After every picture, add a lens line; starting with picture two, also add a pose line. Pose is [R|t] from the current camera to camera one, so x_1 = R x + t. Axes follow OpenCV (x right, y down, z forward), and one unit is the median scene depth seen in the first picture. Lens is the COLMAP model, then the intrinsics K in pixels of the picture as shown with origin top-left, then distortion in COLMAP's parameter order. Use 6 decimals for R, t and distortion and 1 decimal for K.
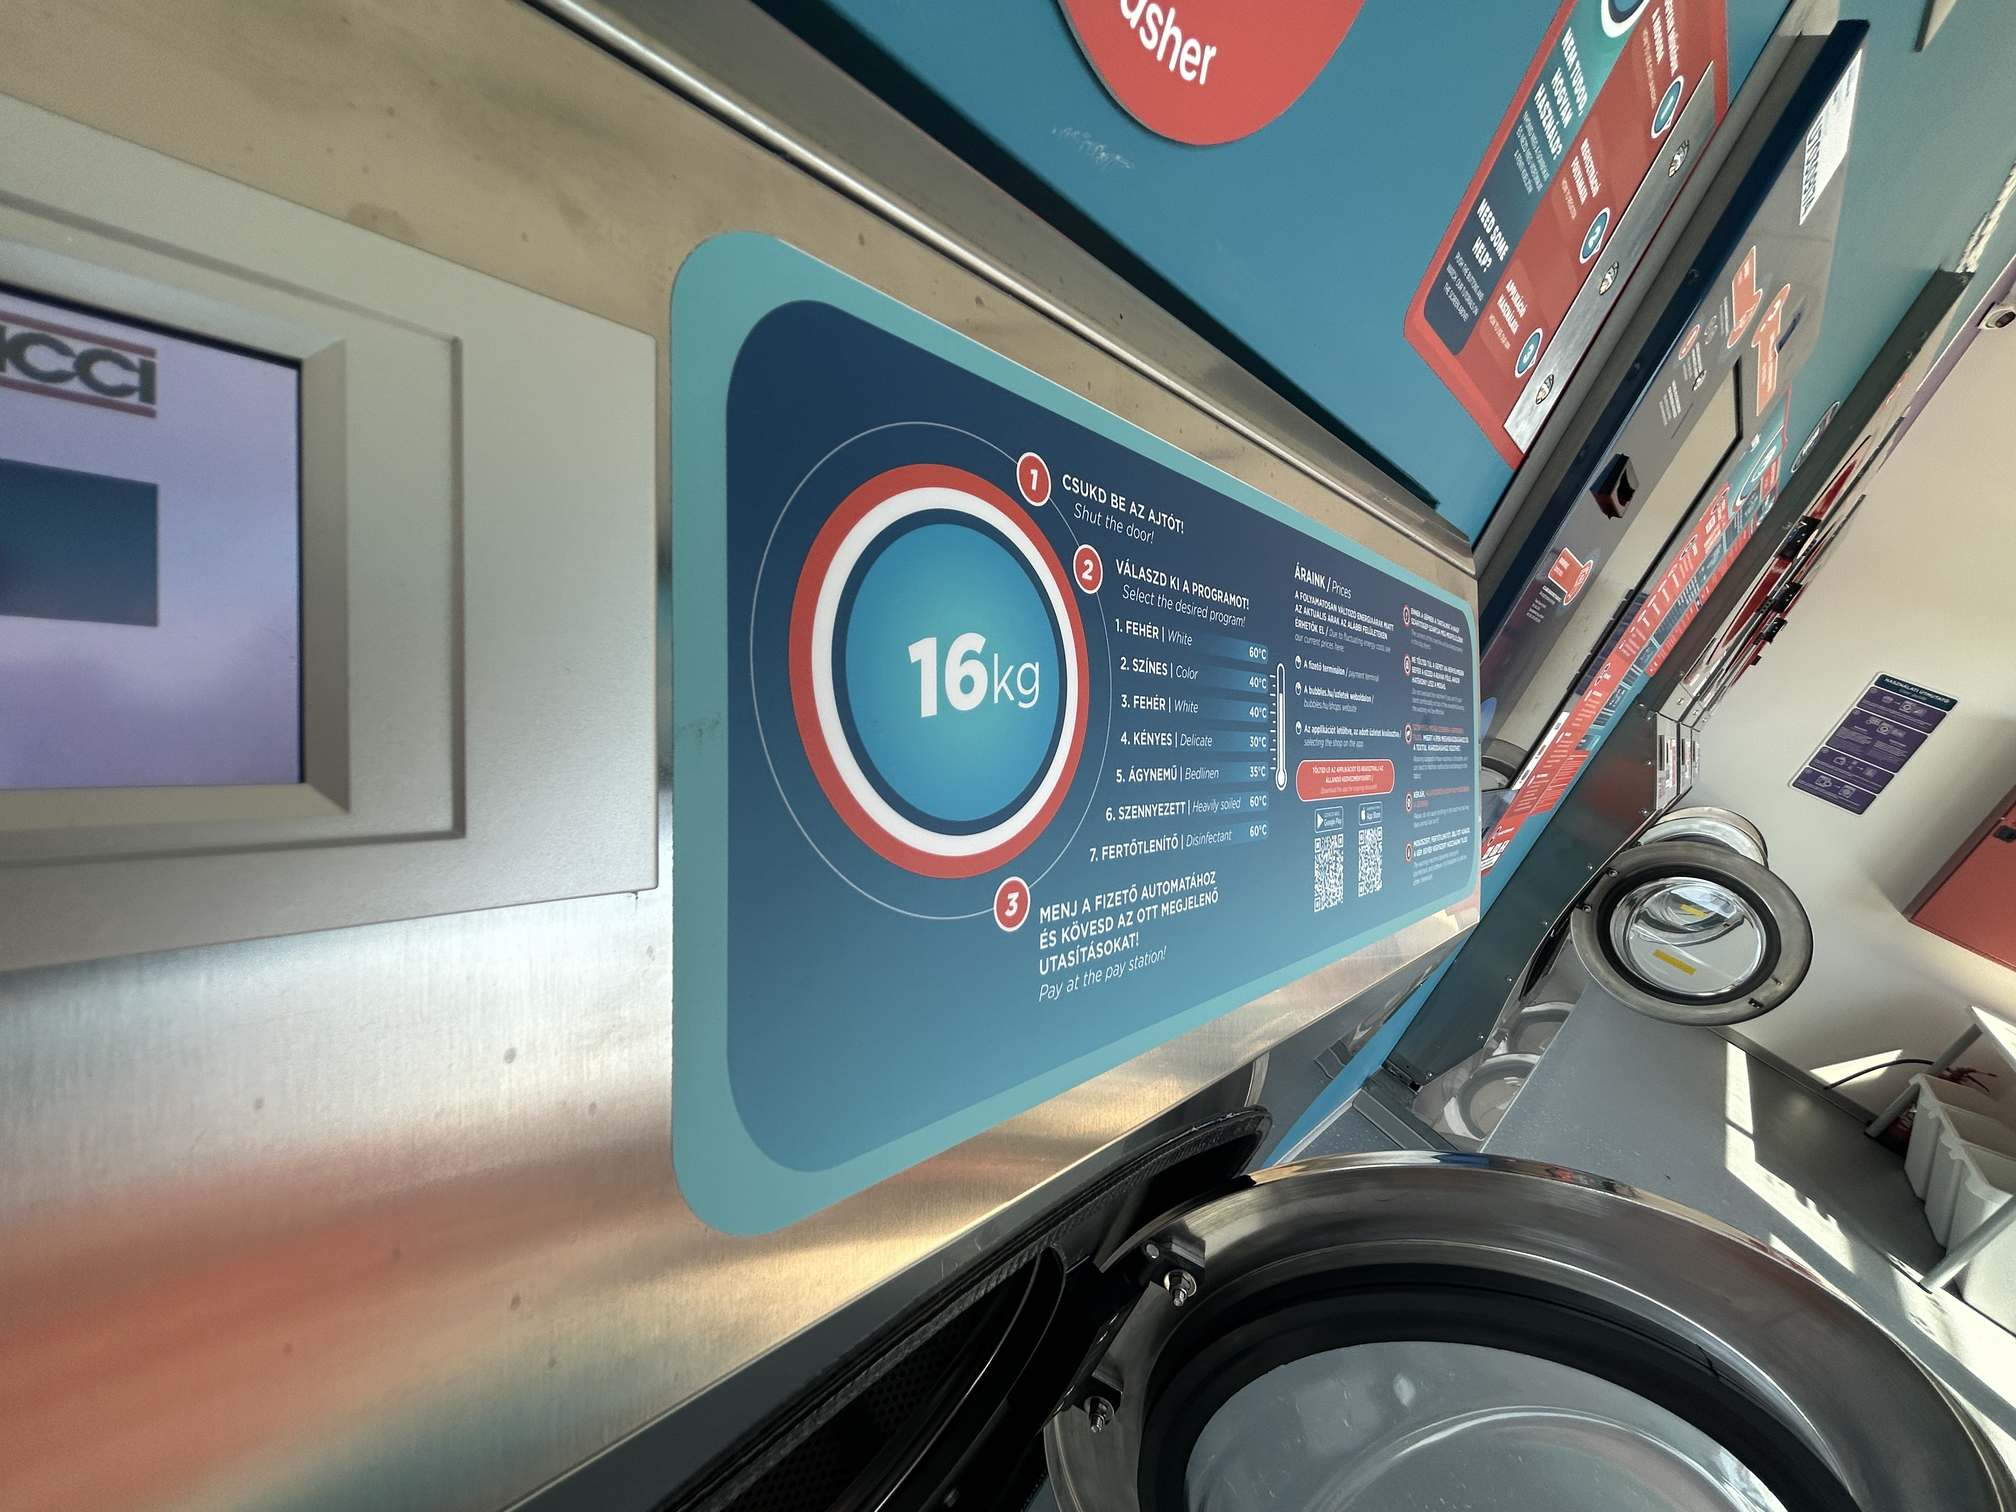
lens RADIAL K [[814.7, 0, 1008.0], [0, 814.7, 756.0], [0, 0, 1]] dist [0.000116, -0.000395]
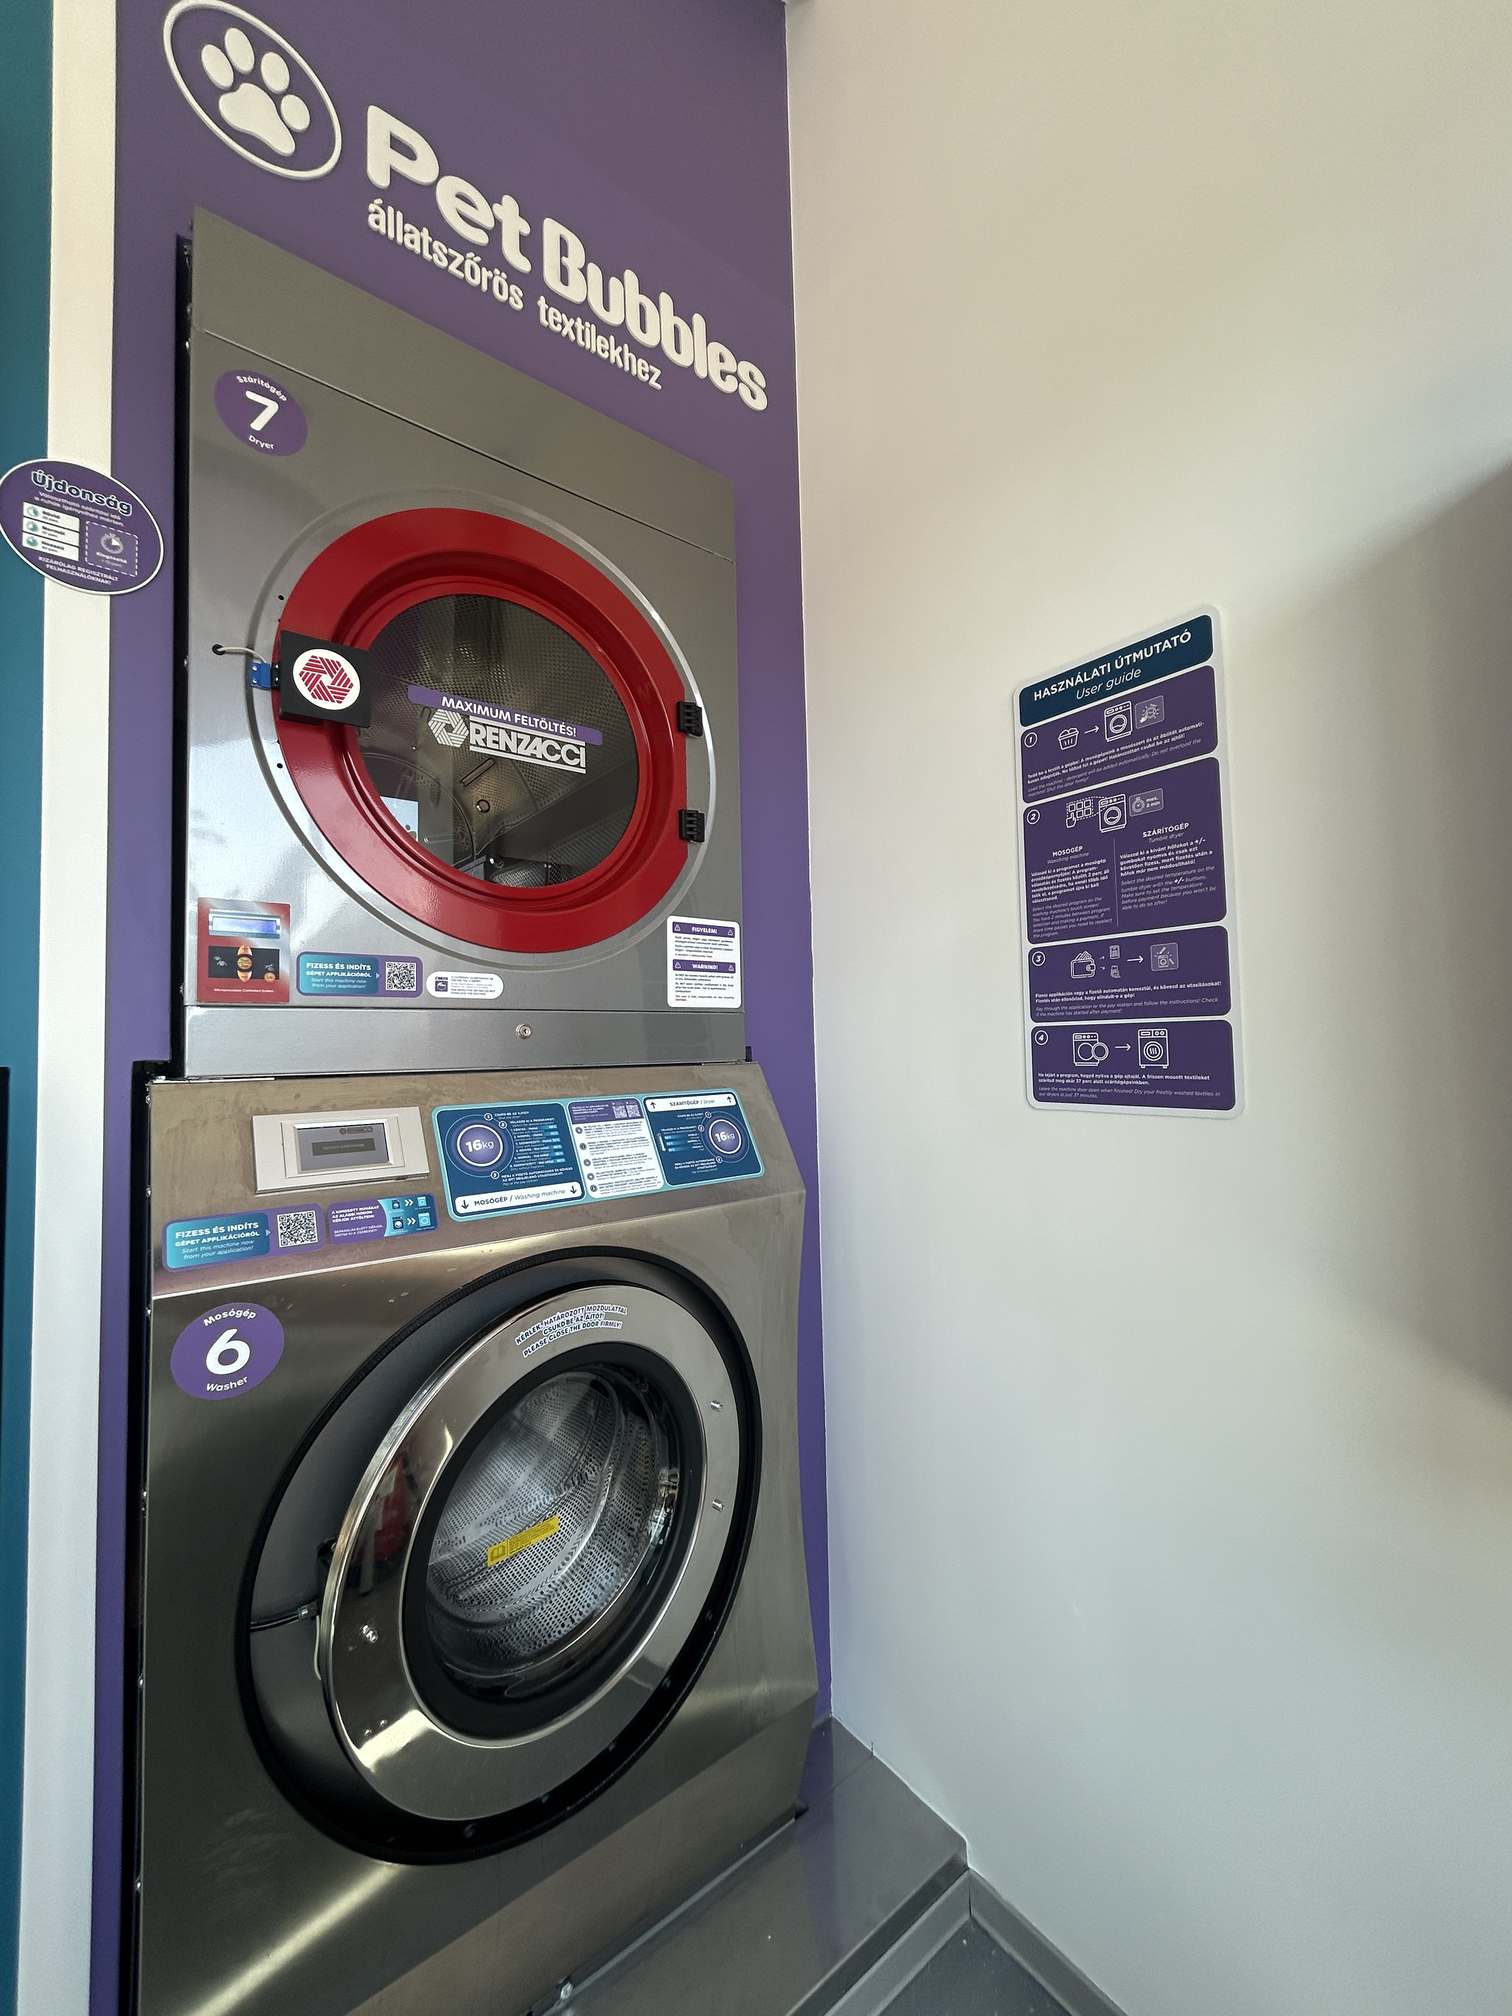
lens RADIAL K [[817.2, 0, 756.0], [0, 817.2, 1008.0], [0, 0, 1]] dist [-0.004128, 0.003660]
pose [[0.916313, -0.393187, -0.075986, 1.258561], [0.324286, 0.839863, -0.435281, 0.145432], [0.234964, 0.374212, 0.897082, 0.968261]]
